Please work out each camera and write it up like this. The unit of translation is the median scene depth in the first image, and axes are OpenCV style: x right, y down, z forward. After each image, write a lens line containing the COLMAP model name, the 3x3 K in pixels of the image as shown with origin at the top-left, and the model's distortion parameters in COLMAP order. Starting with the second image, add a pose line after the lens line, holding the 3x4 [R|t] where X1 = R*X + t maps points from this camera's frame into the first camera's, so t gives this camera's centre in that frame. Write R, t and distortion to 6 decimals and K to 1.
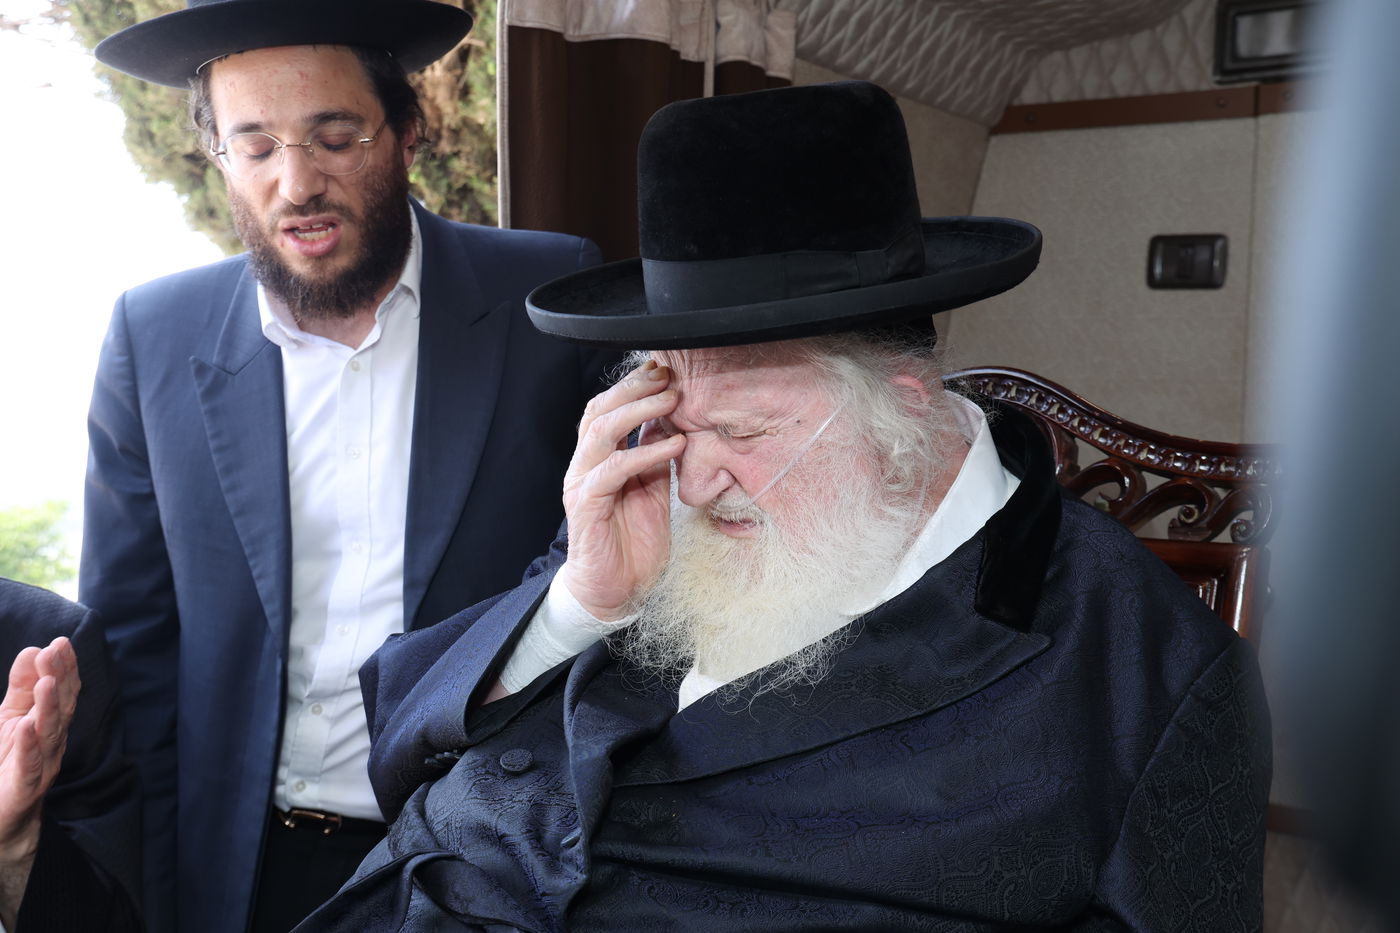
lens RADIAL K [[1685.0, 0, 700.0], [0, 1685.0, 466.5], [0, 0, 1]] dist [0.078598, 0.022784]
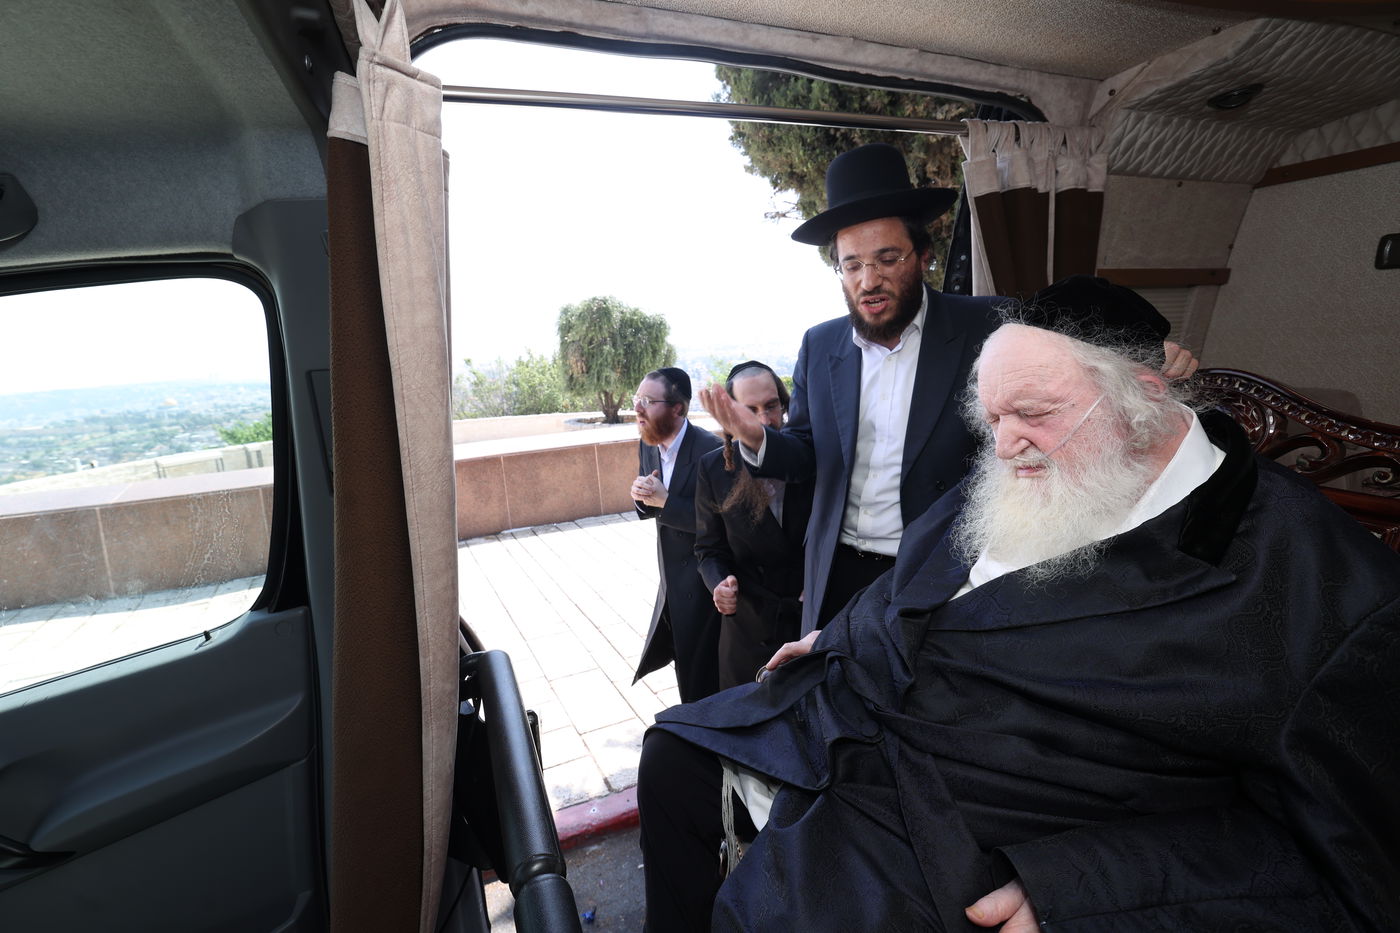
lens RADIAL K [[597.1, 0, 678.6], [0, 597.1, 459.5], [0, 0, 1]] dist [-0.030091, 0.009151]
pose [[0.820223, 0.038208, -0.570767, 0.041525], [0.065172, 0.985029, 0.159596, -0.059689], [0.568319, -0.168103, 0.805453, 0.138216]]
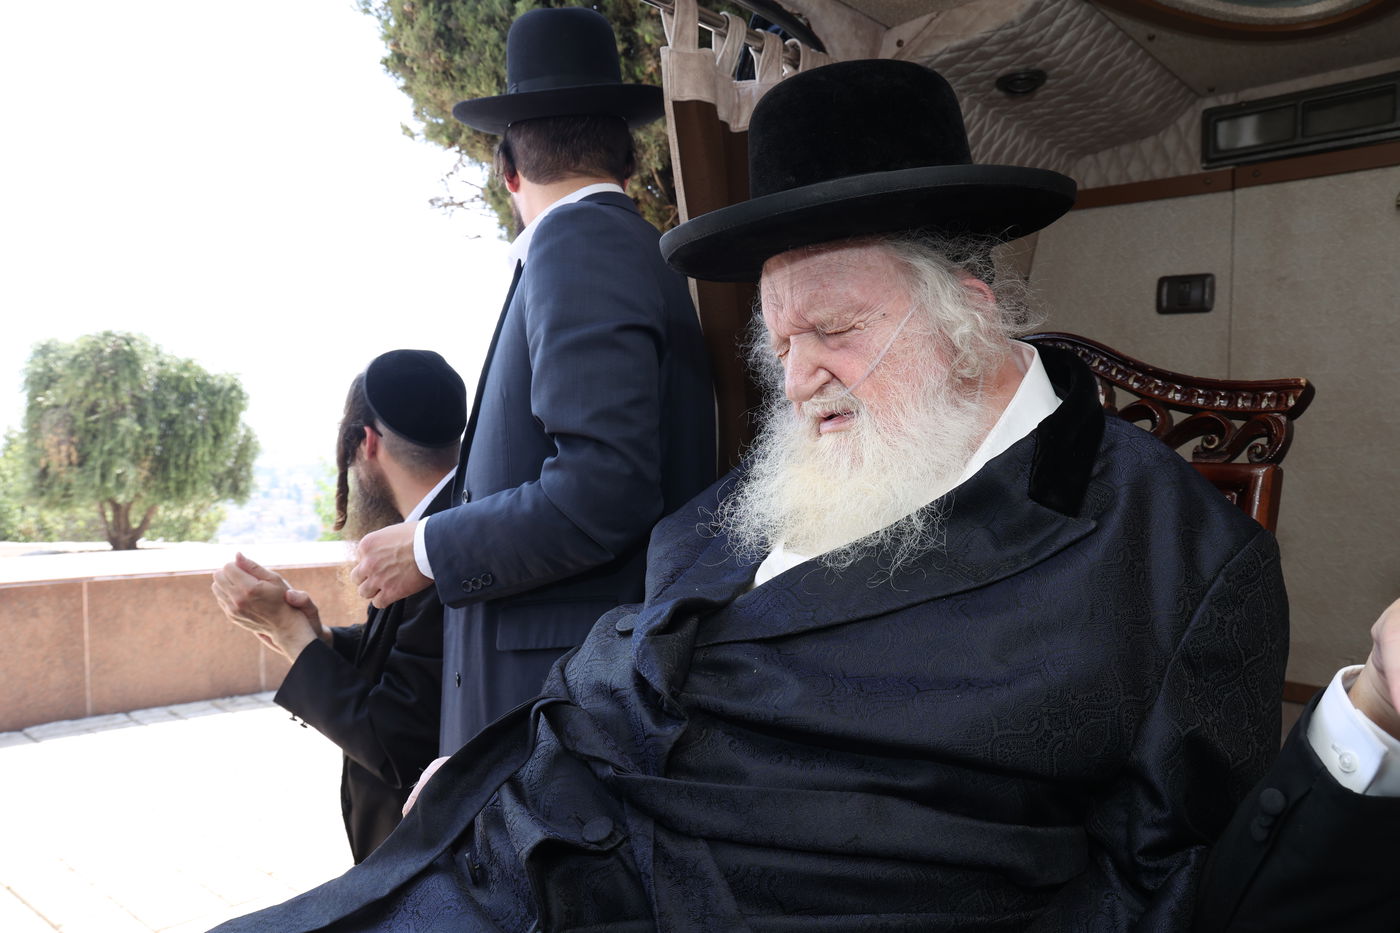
lens RADIAL K [[972.8, 0, 708.4], [0, 972.8, 470.9], [0, 0, 1]] dist [-0.097399, 0.067740]
pose [[0.985702, -0.002803, -0.168472, 0.027372], [0.003089, 0.999994, 0.001437, 0.026290], [0.168467, -0.001937, 0.985705, 0.150113]]
